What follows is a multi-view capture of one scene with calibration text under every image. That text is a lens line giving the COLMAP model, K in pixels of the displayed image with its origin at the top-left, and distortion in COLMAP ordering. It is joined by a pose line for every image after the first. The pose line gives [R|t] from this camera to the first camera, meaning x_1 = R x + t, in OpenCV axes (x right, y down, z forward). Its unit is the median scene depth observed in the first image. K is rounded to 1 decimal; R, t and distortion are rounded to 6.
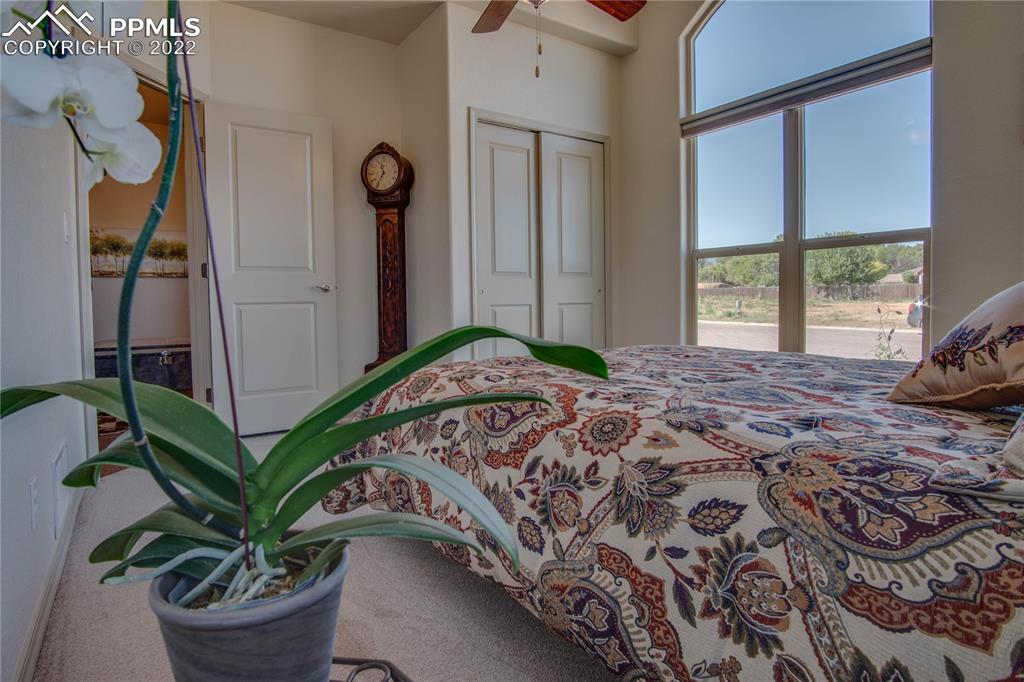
lens RADIAL K [[556.2, 0, 506.1], [0, 556.2, 318.7], [0, 0, 1]] dist [-0.031916, 0.007066]
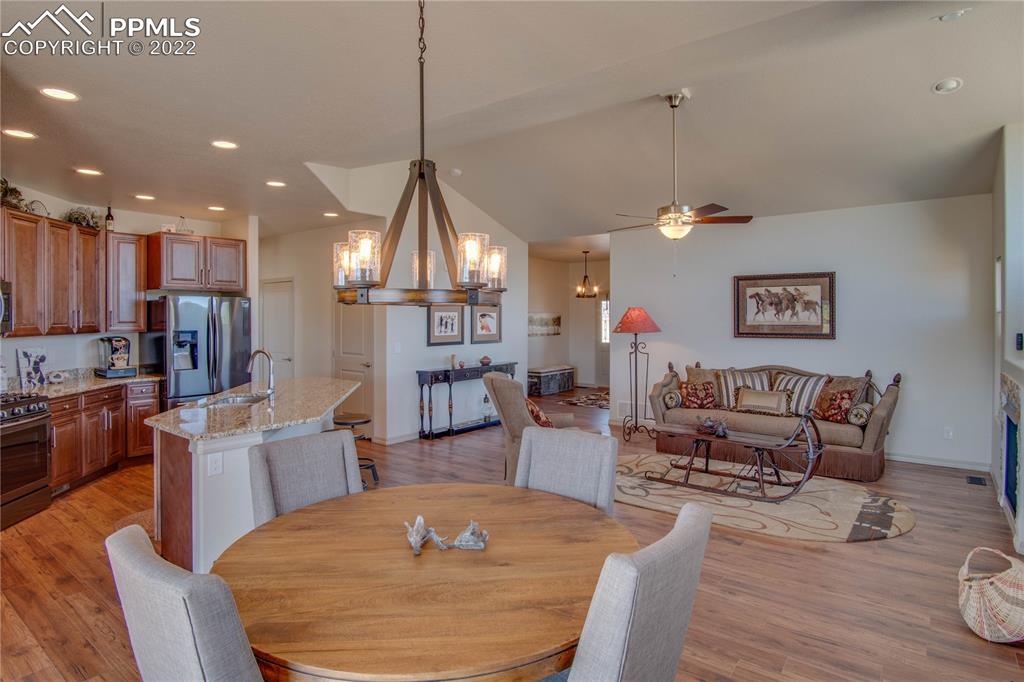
lens RADIAL K [[556.2, 0, 506.1], [0, 556.2, 318.7], [0, 0, 1]] dist [-0.031916, 0.007066]
pose [[0.947735, 0.010830, 0.318875, -1.464474], [0.000662, 0.999355, -0.035907, -0.068667], [-0.319058, 0.034242, 0.947116, -0.919406]]
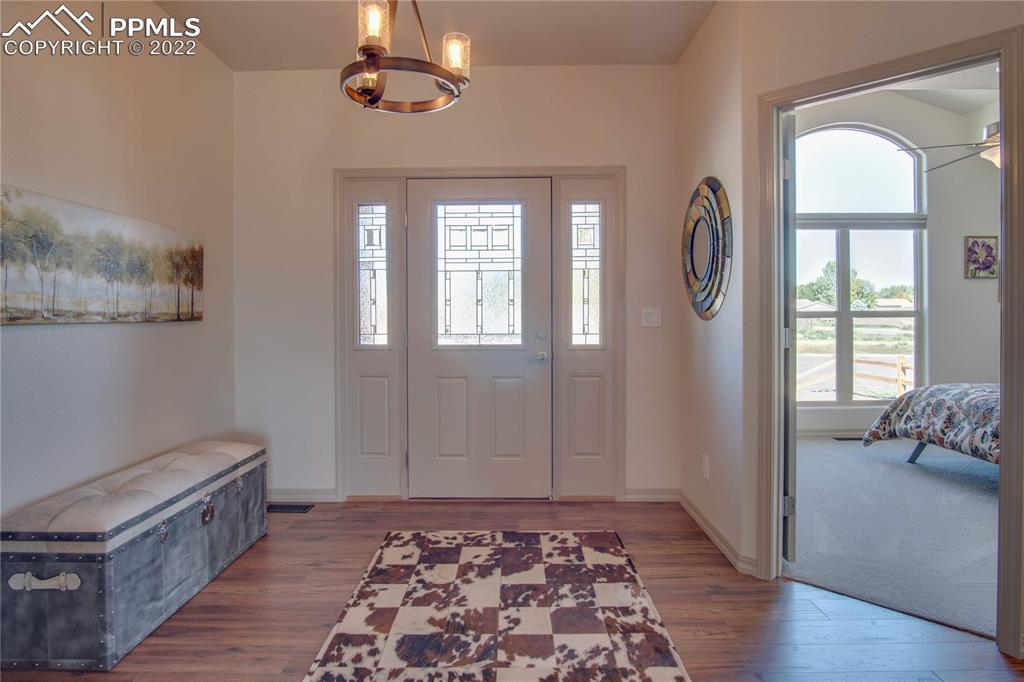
lens RADIAL K [[573.5, 0, 506.3], [0, 573.5, 318.3], [0, 0, 1]] dist [-0.027729, 0.004618]
pose [[0.563068, 0.007181, 0.826379, -0.856415], [0.028230, 0.999212, -0.027918, -0.061561], [-0.825928, 0.039048, 0.562421, 0.532266]]
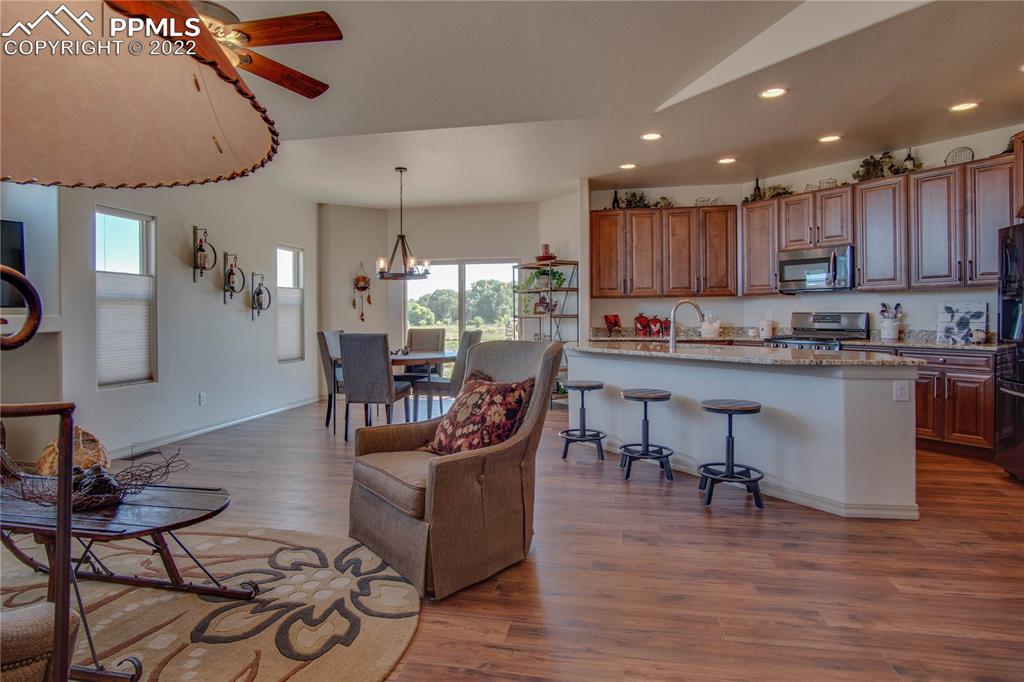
lens RADIAL K [[556.2, 0, 506.1], [0, 556.2, 318.7], [0, 0, 1]] dist [-0.031916, 0.007066]
pose [[-0.702183, 0.021742, -0.711664, -0.764722], [-0.010363, 0.999116, 0.040748, -0.055687], [0.711921, 0.035988, -0.701337, 0.343611]]
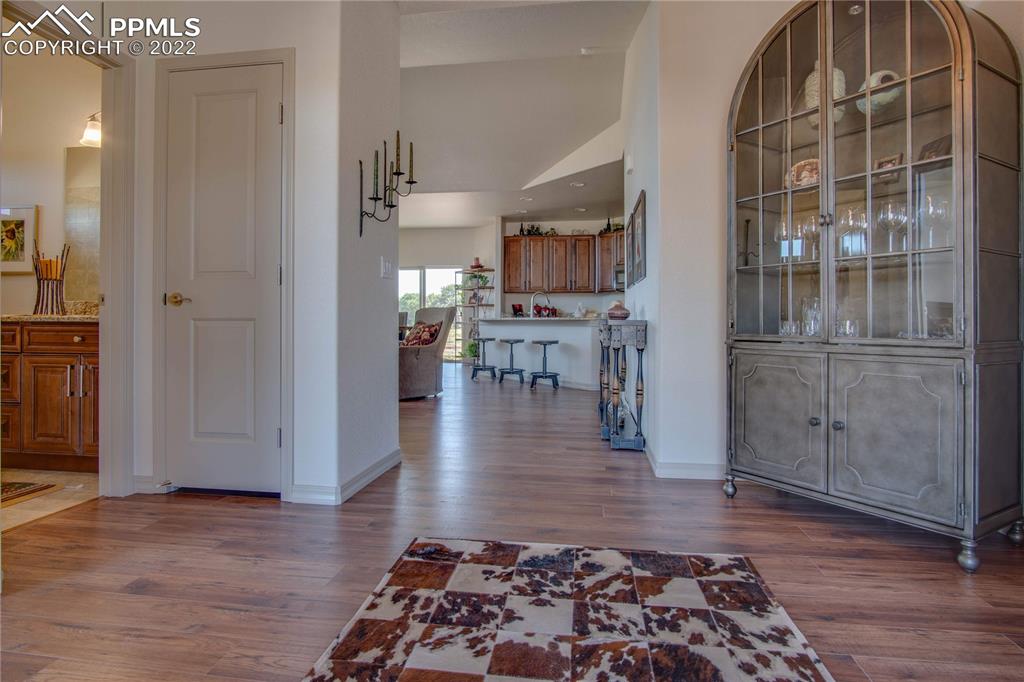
lens RADIAL K [[556.2, 0, 506.1], [0, 556.2, 318.7], [0, 0, 1]] dist [-0.031916, 0.007066]
pose [[-0.663548, 0.008629, -0.748084, -0.351708], [-0.020968, 0.999326, 0.030126, -0.022945], [0.747840, 0.035676, -0.662920, 0.888201]]
